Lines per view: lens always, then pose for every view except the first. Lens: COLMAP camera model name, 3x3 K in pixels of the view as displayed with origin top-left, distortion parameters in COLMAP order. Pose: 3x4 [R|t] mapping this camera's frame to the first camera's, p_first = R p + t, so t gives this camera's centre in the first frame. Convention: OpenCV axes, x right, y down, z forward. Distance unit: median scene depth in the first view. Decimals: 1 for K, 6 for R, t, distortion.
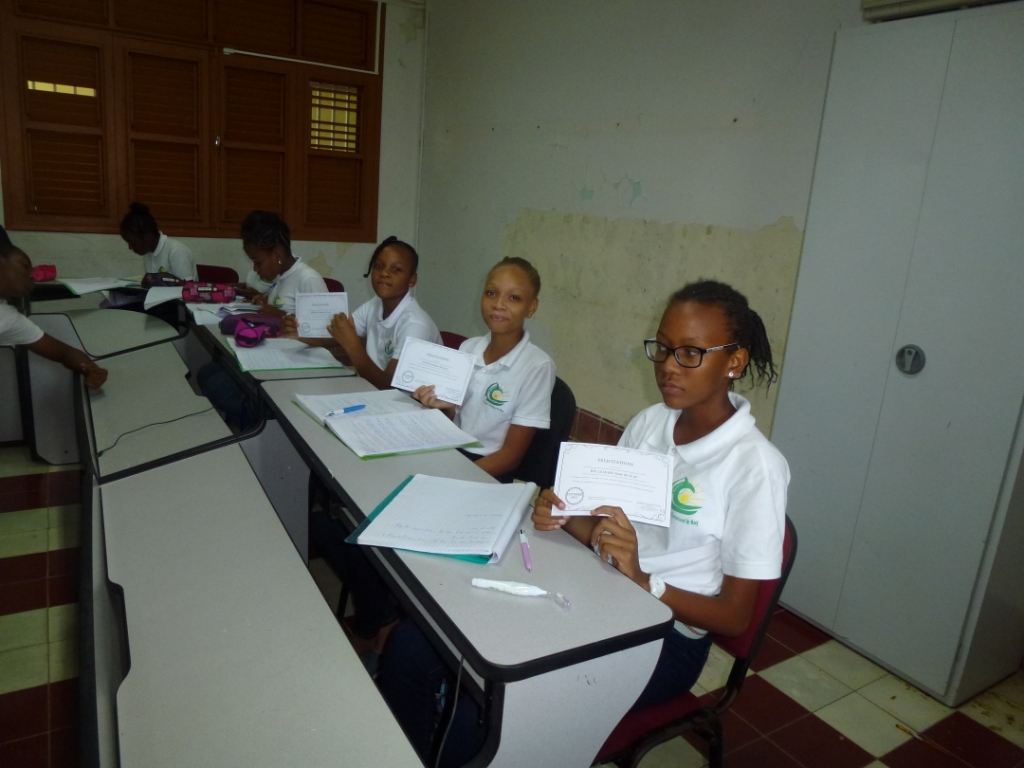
lens RADIAL K [[742.2, 0, 512.0], [0, 742.2, 384.0], [0, 0, 1]] dist [-0.067060, 0.043547]
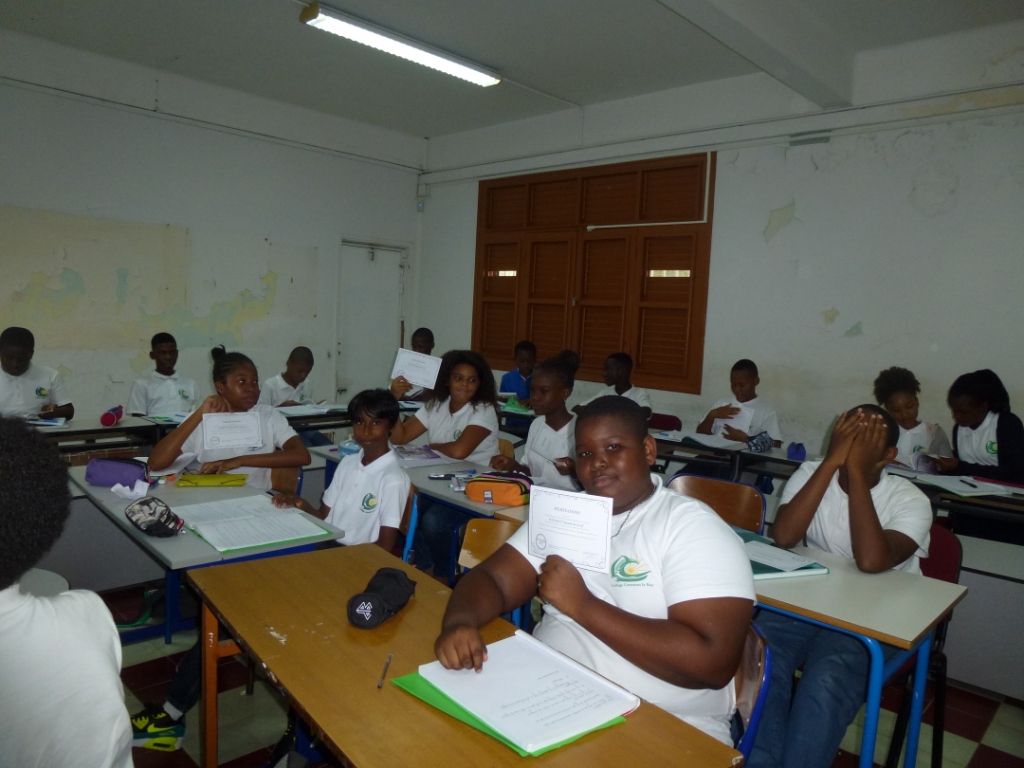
lens RADIAL K [[742.2, 0, 512.0], [0, 742.2, 384.0], [0, 0, 1]] dist [-0.067060, 0.043547]
pose [[0.257937, 0.019796, -0.965959, 0.705954], [-0.266791, 0.962377, -0.051518, -0.097360], [0.928596, 0.270997, 0.253514, 0.575670]]
